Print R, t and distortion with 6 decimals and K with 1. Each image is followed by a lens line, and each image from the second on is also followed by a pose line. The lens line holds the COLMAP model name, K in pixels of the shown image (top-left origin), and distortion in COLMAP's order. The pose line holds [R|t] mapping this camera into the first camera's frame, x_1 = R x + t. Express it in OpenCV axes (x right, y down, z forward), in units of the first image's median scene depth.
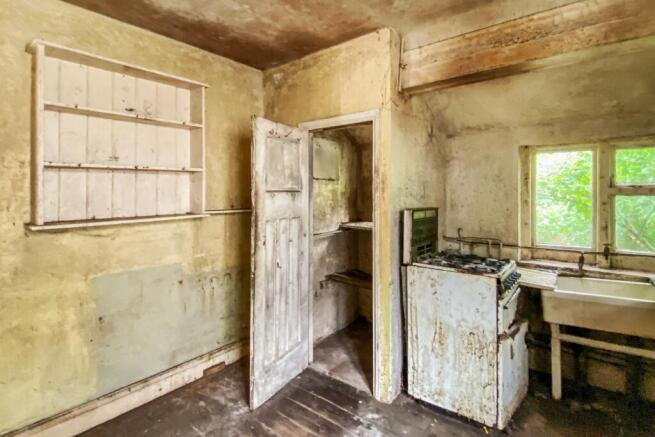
lens RADIAL K [[329.5, 0, 327.9], [0, 329.5, 189.9], [0, 0, 1]] dist [0.003118, -0.021182]
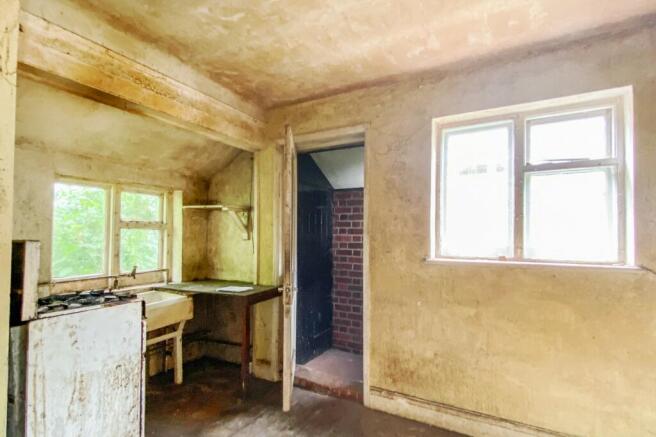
lens RADIAL K [[321.8, 0, 330.2], [0, 321.8, 230.2], [0, 0, 1]] dist [0.002121, 0.000083]
pose [[-0.170792, 0.014799, 0.985196, -0.550136], [-0.014980, 0.999733, -0.017614, 0.040586], [-0.985193, -0.017767, -0.170525, 0.507213]]
